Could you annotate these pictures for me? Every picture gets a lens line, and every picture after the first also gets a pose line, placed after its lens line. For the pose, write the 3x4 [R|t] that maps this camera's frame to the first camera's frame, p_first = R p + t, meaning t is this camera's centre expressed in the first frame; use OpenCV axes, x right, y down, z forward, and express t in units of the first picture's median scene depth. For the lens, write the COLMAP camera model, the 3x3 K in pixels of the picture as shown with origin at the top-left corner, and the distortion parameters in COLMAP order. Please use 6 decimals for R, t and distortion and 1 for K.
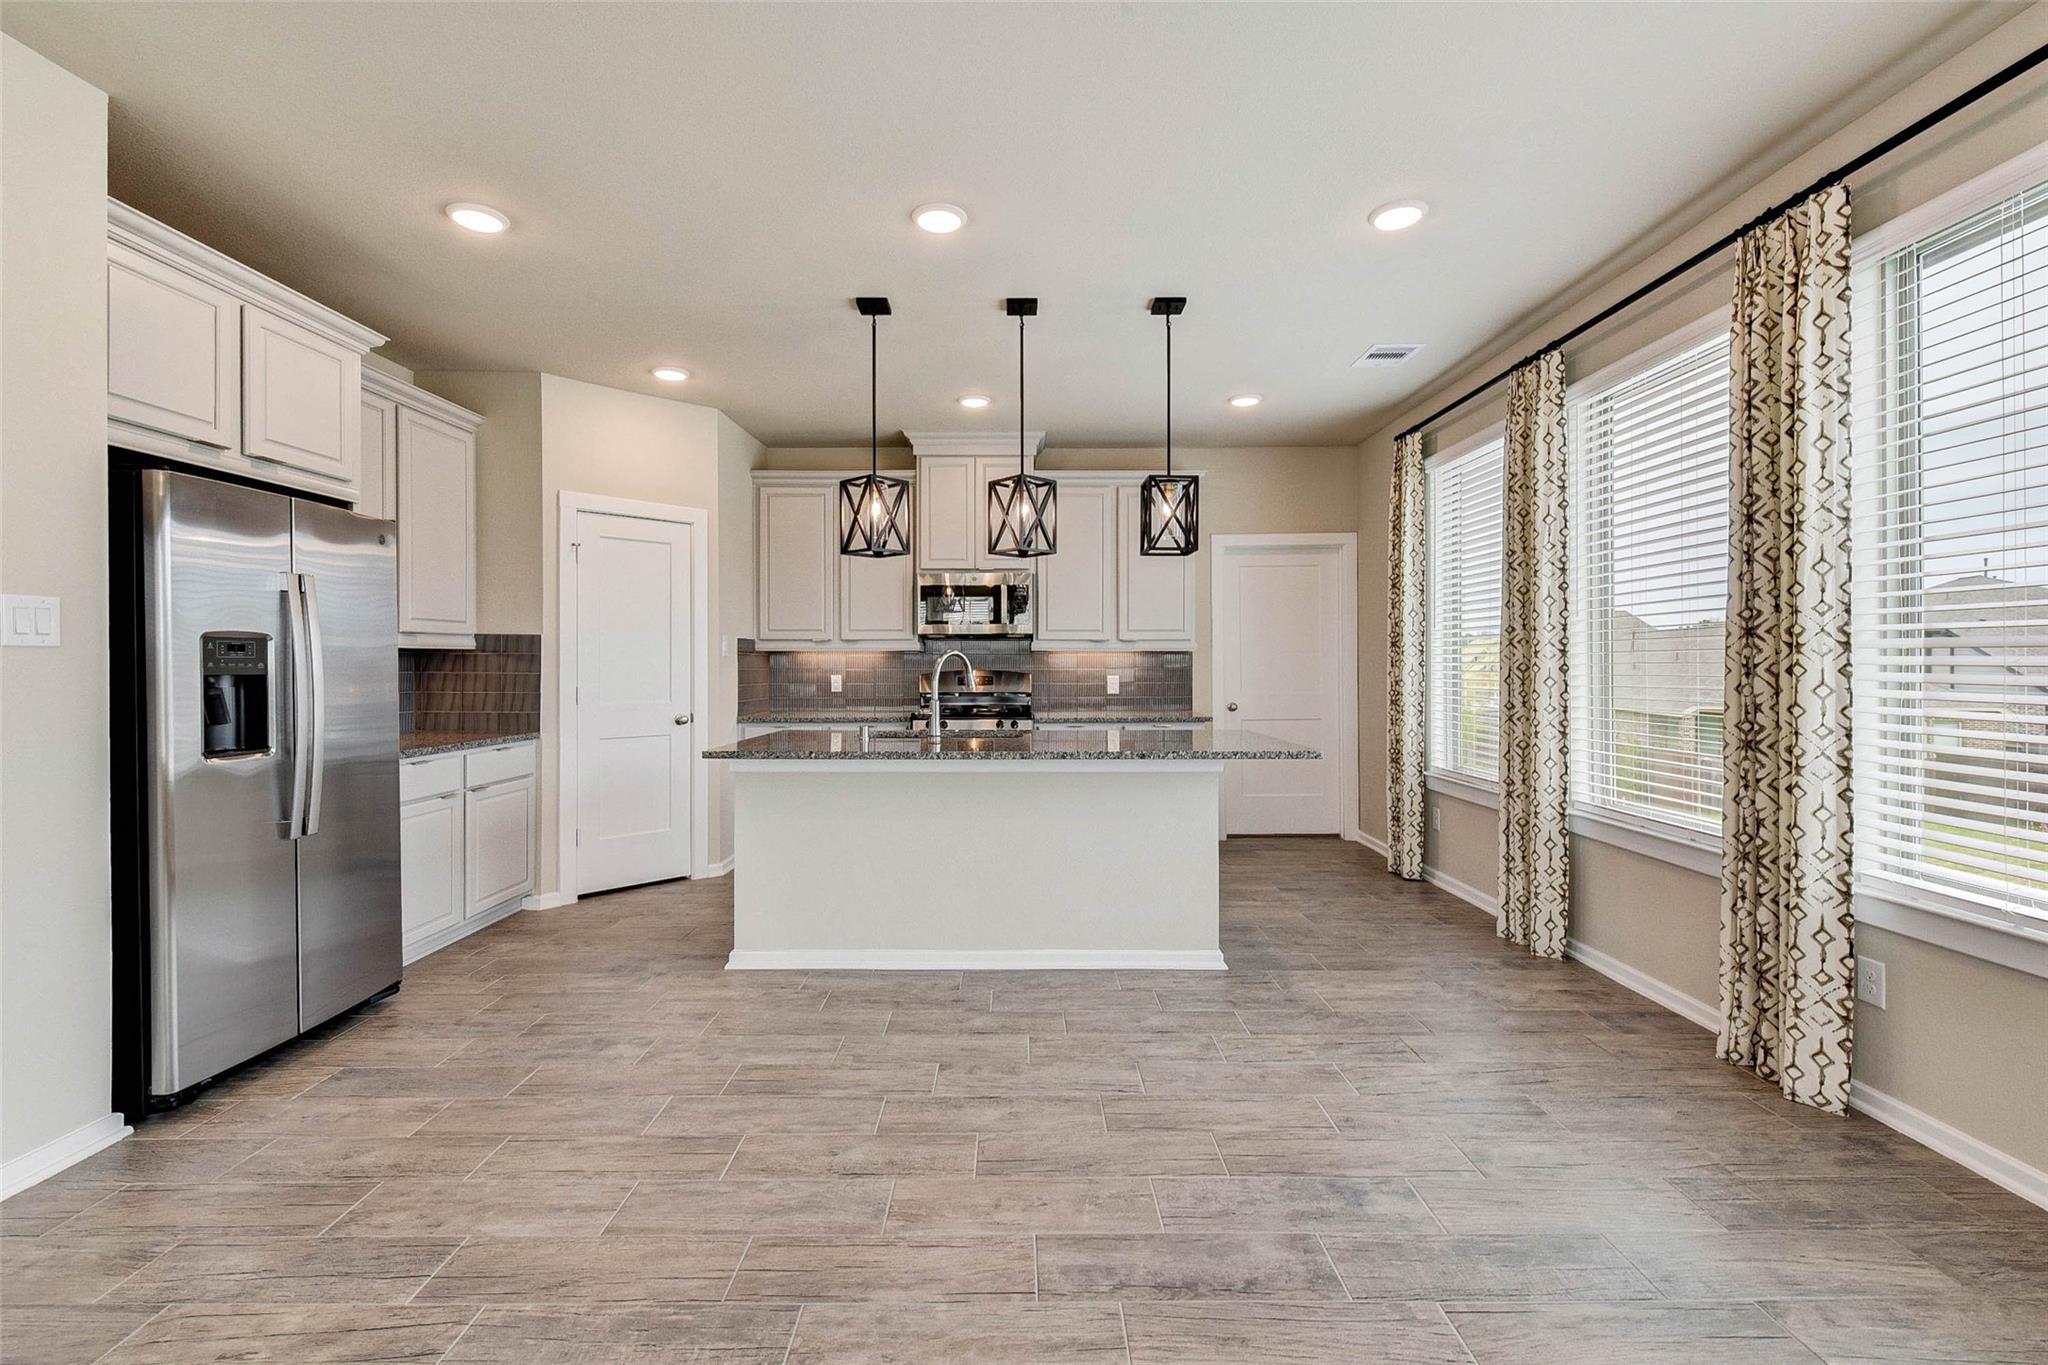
lens RADIAL K [[878.6, 0, 1010.3], [0, 878.6, 665.8], [0, 0, 1]] dist [0.012399, -0.008882]
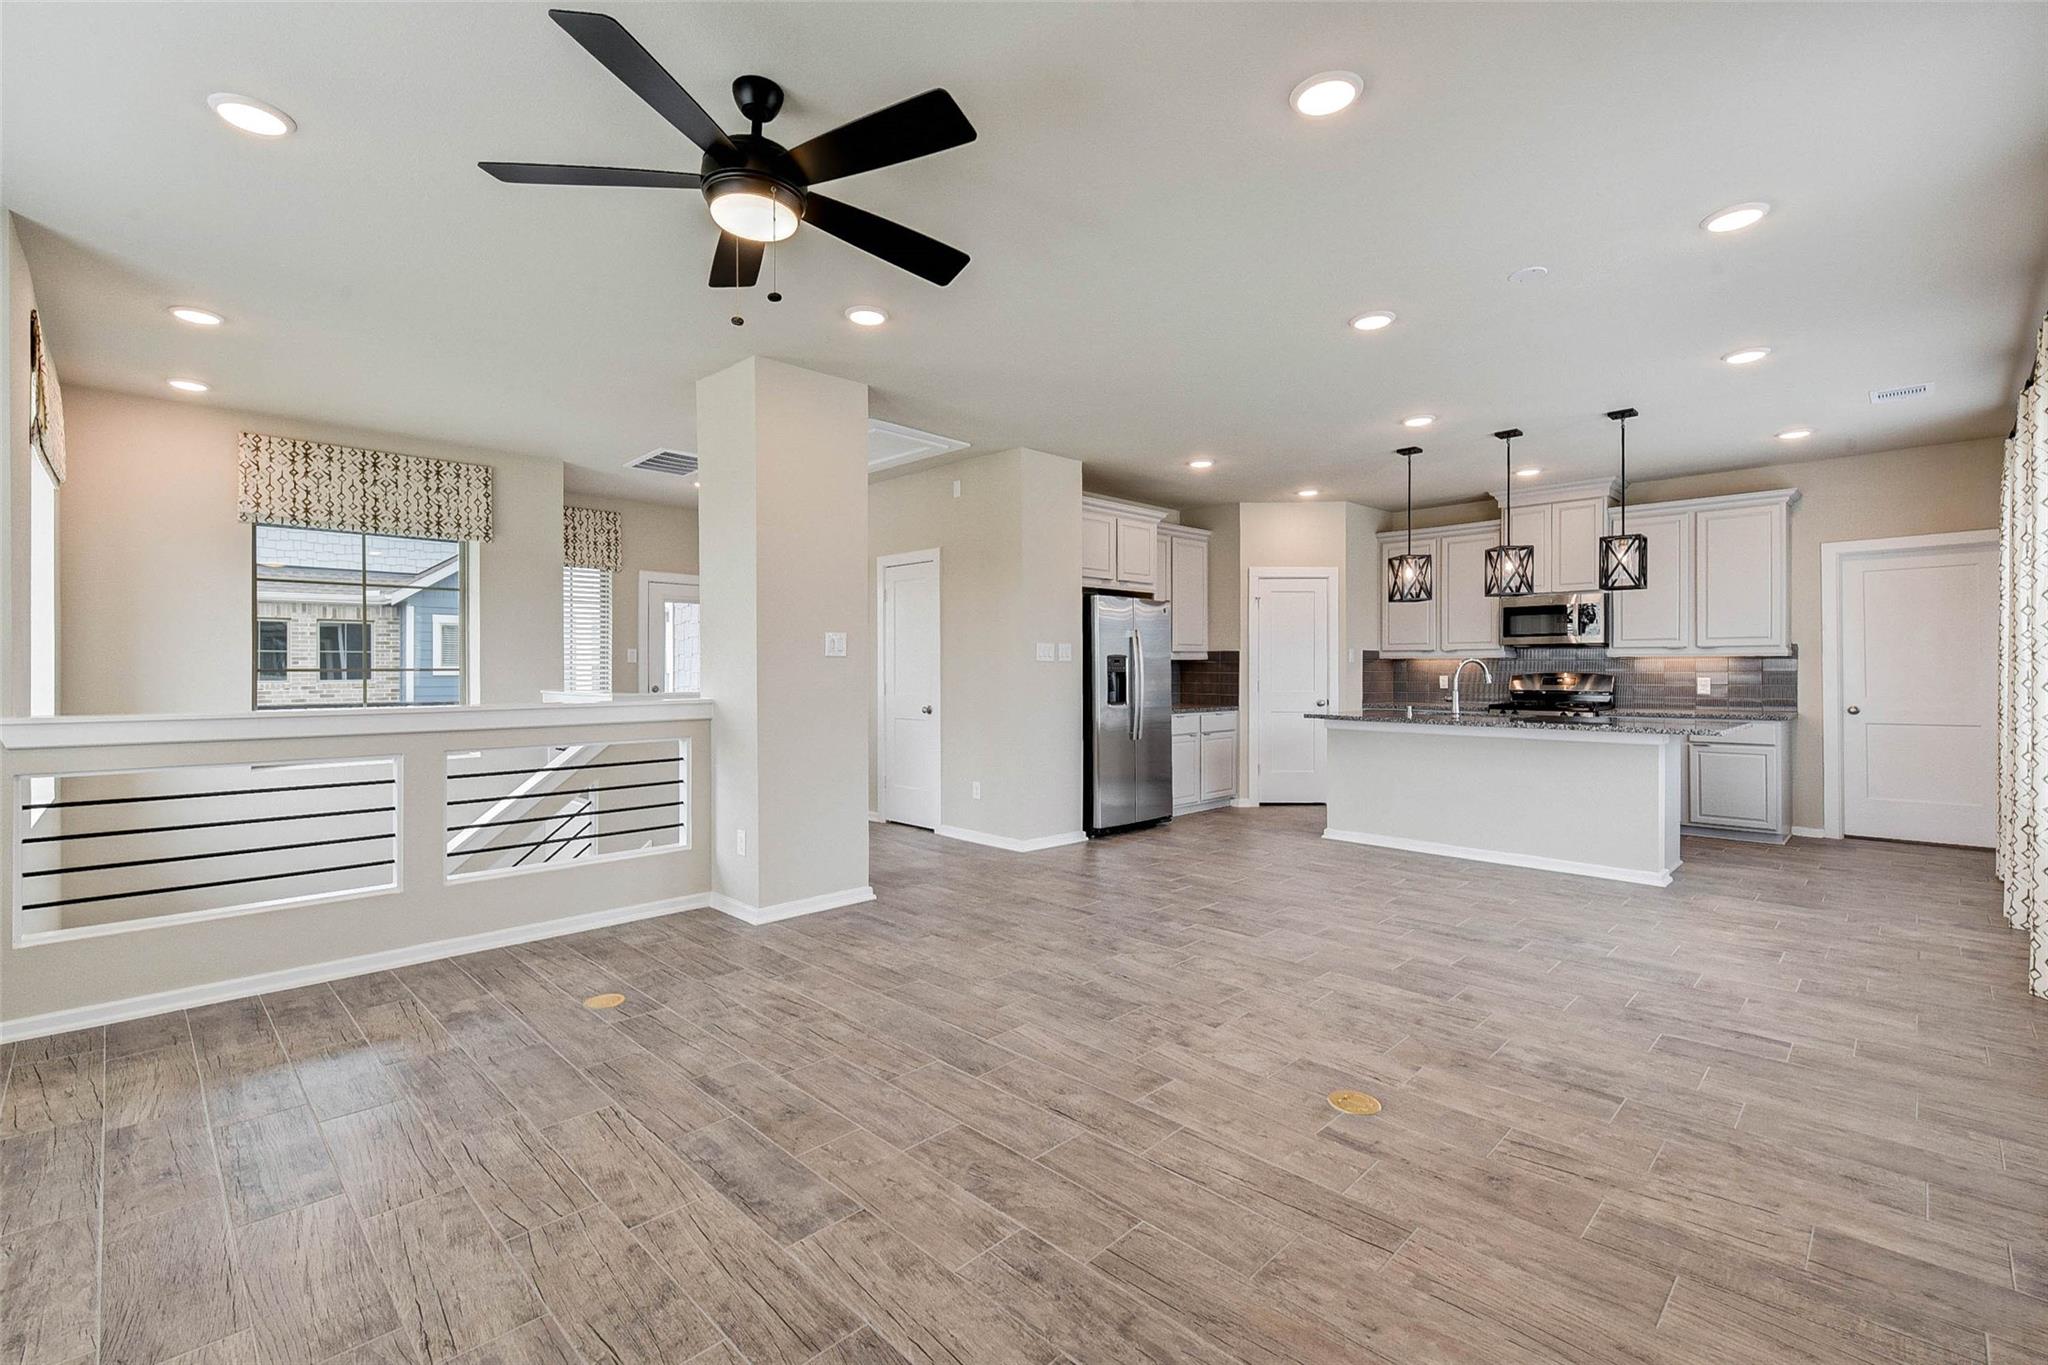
lens RADIAL K [[891.2, 0, 1021.0], [0, 891.2, 667.0], [0, 0, 1]] dist [0.010638, -0.000846]
pose [[0.708124, -0.001136, -0.706087, 0.510674], [-0.001151, 0.999996, -0.002763, 0.002127], [0.706087, 0.002769, 0.708120, -0.699569]]
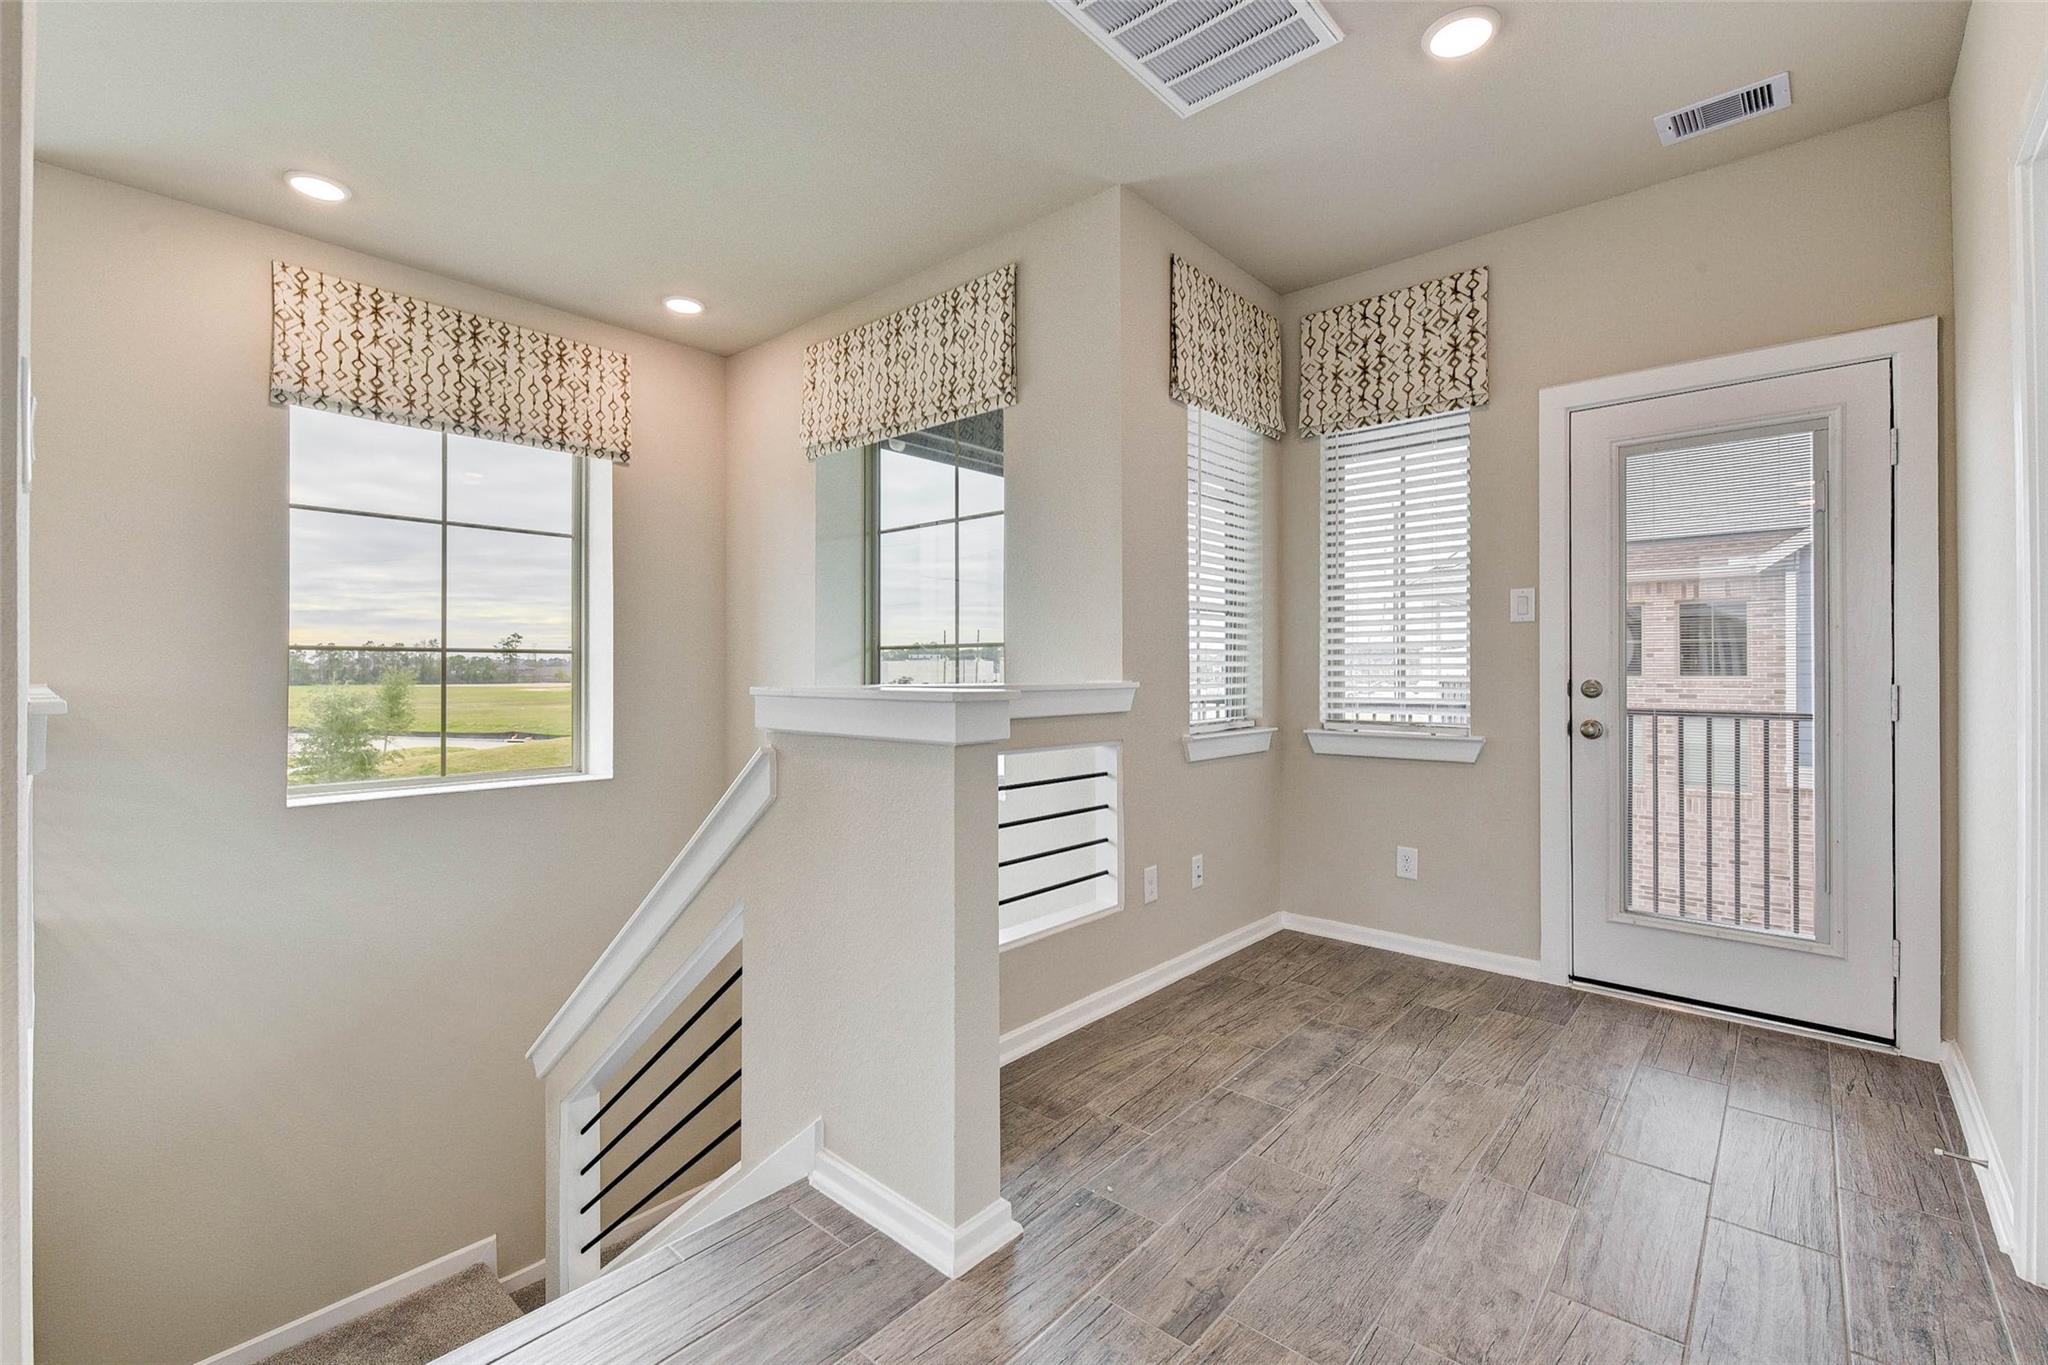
lens RADIAL K [[878.6, 0, 1010.3], [0, 878.6, 665.8], [0, 0, 1]] dist [0.012399, -0.008882]
pose [[-0.663073, -0.003707, -0.748546, -0.730374], [-0.001850, 0.999993, -0.003313, 0.033409], [0.748552, -0.000812, -0.663075, 0.385341]]
